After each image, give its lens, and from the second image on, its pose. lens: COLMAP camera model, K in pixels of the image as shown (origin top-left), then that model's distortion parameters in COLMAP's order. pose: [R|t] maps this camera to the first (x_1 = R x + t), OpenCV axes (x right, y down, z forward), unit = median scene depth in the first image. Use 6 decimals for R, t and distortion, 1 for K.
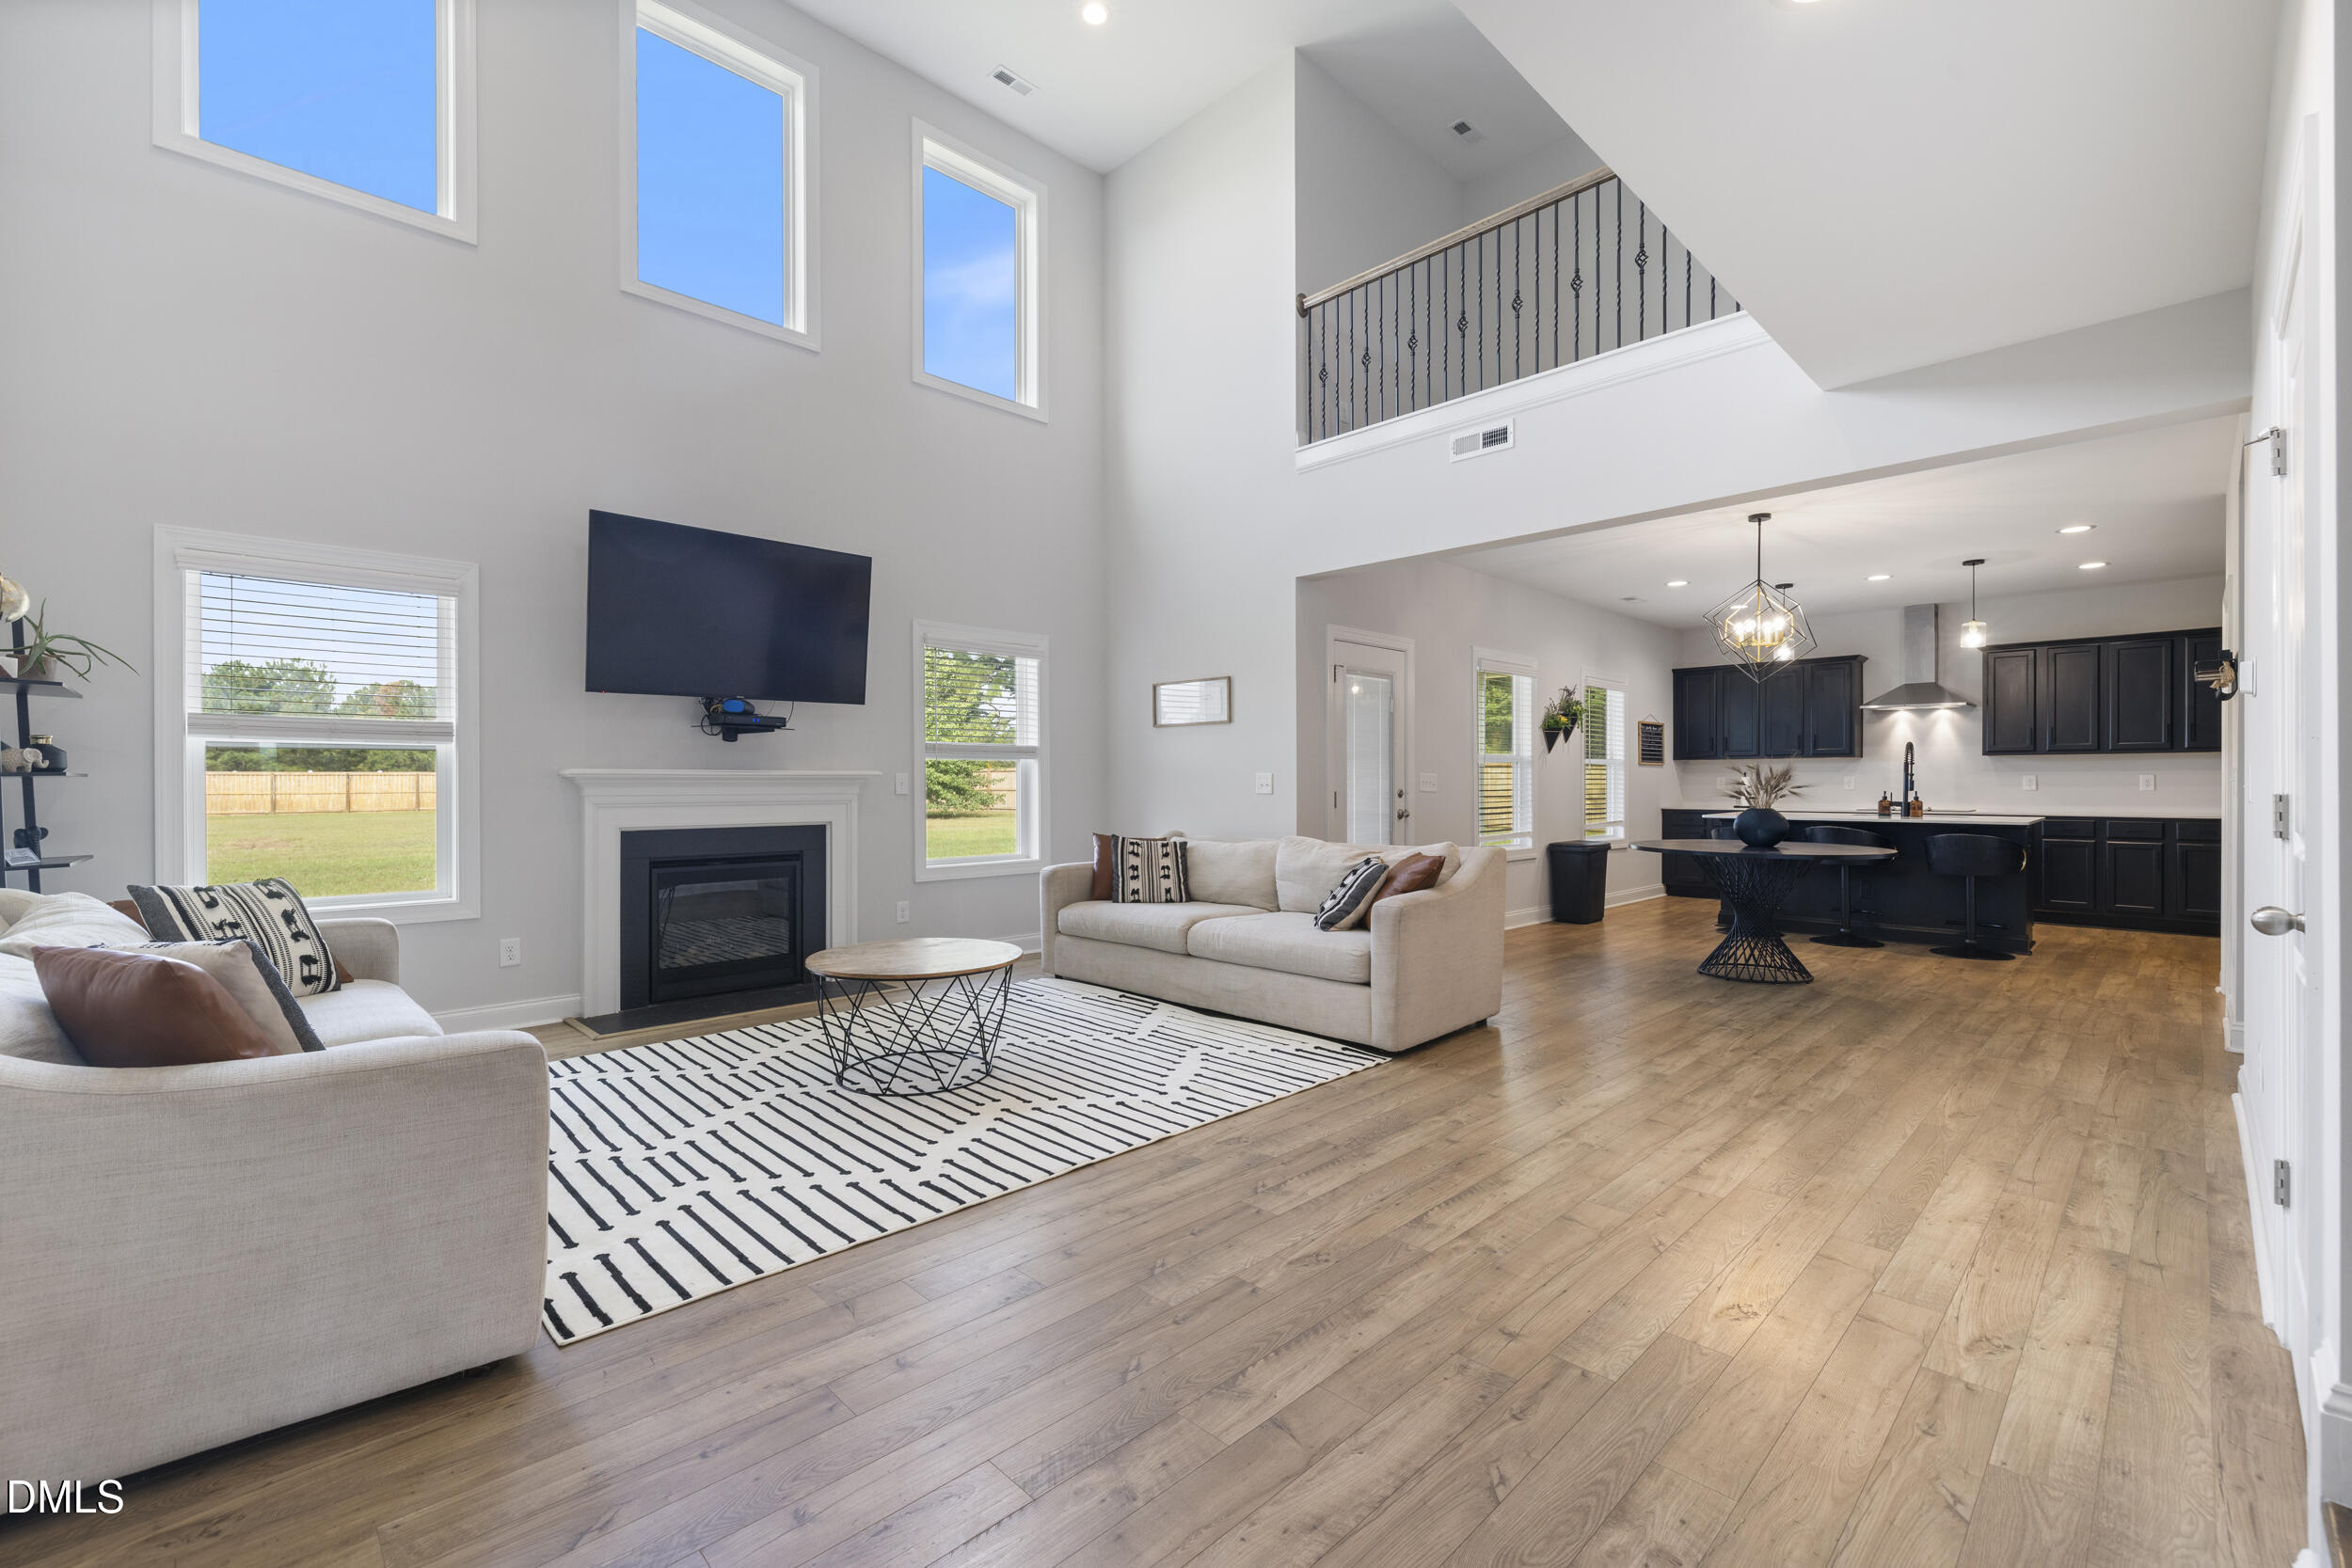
lens RADIAL K [[988.8, 0, 1176.0], [0, 988.8, 784.0], [0, 0, 1]] dist [-0.001192, -0.000141]
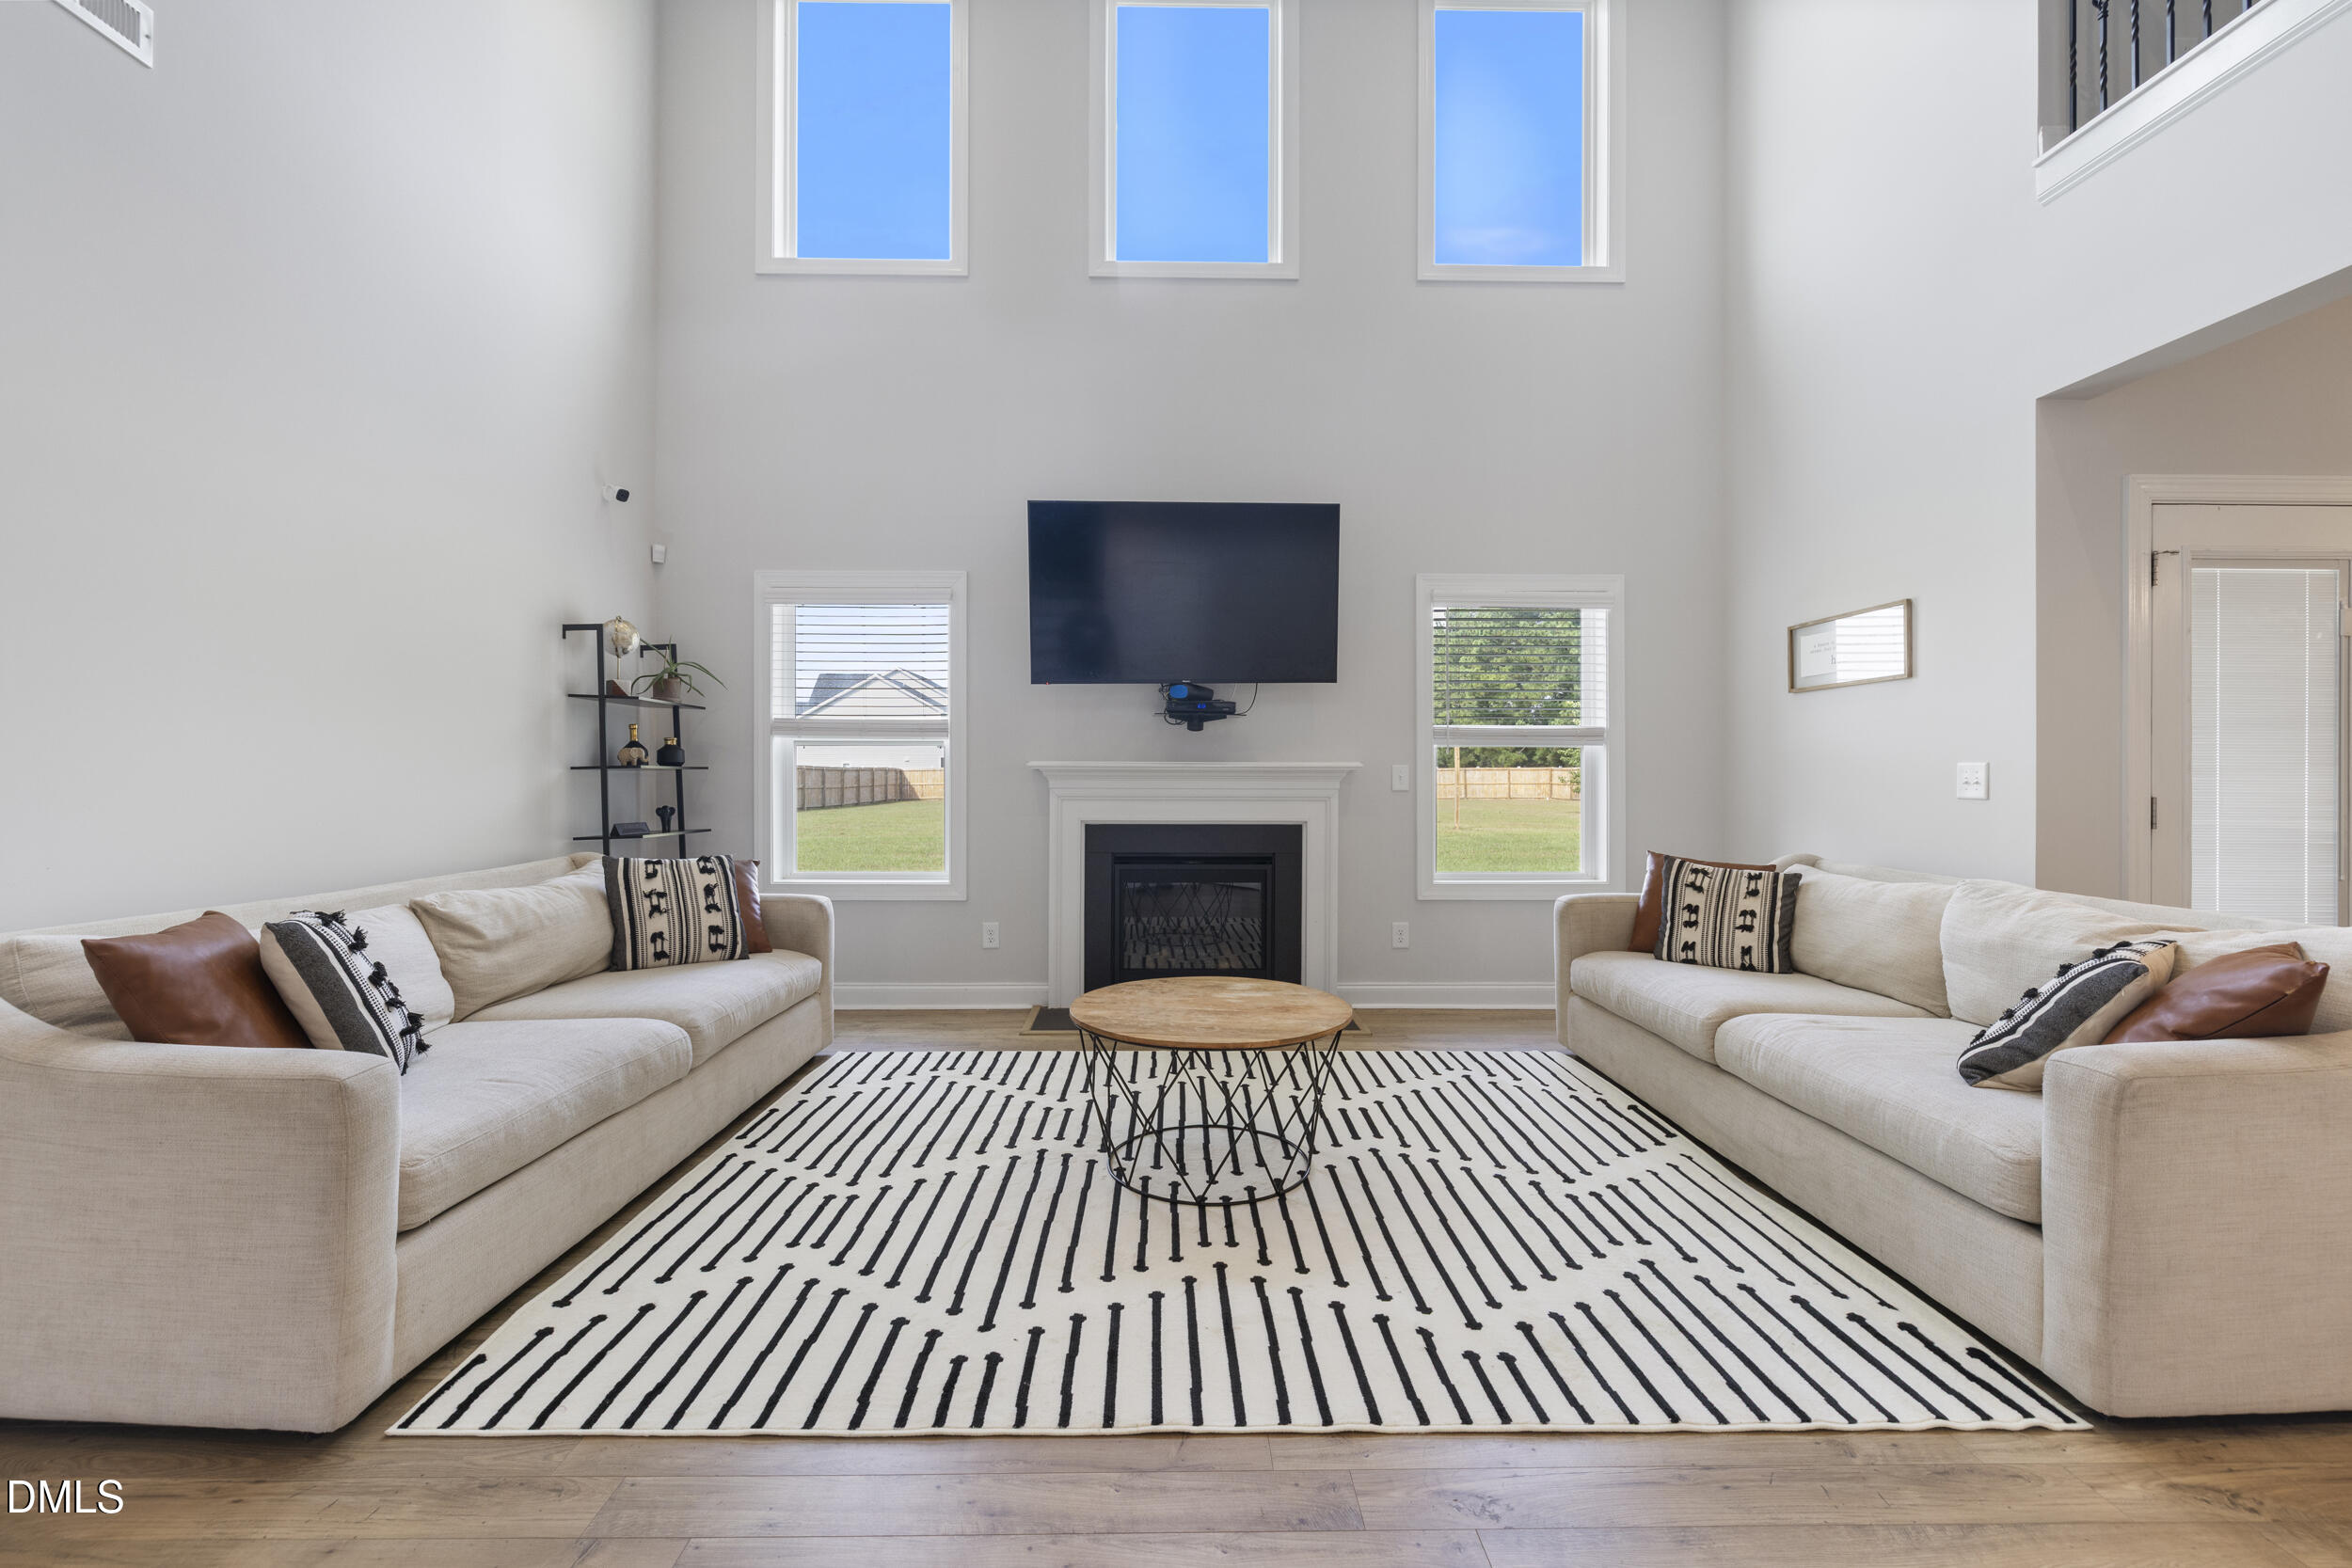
lens RADIAL K [[992.2, 0, 1178.8], [0, 992.2, 774.1], [0, 0, 1]] dist [0.002002, -0.000248]
pose [[0.726449, 0.002360, -0.687216, 0.207693], [-0.005203, 0.999984, -0.002066, -0.000766], [0.687200, 0.005076, 0.726450, 0.382565]]
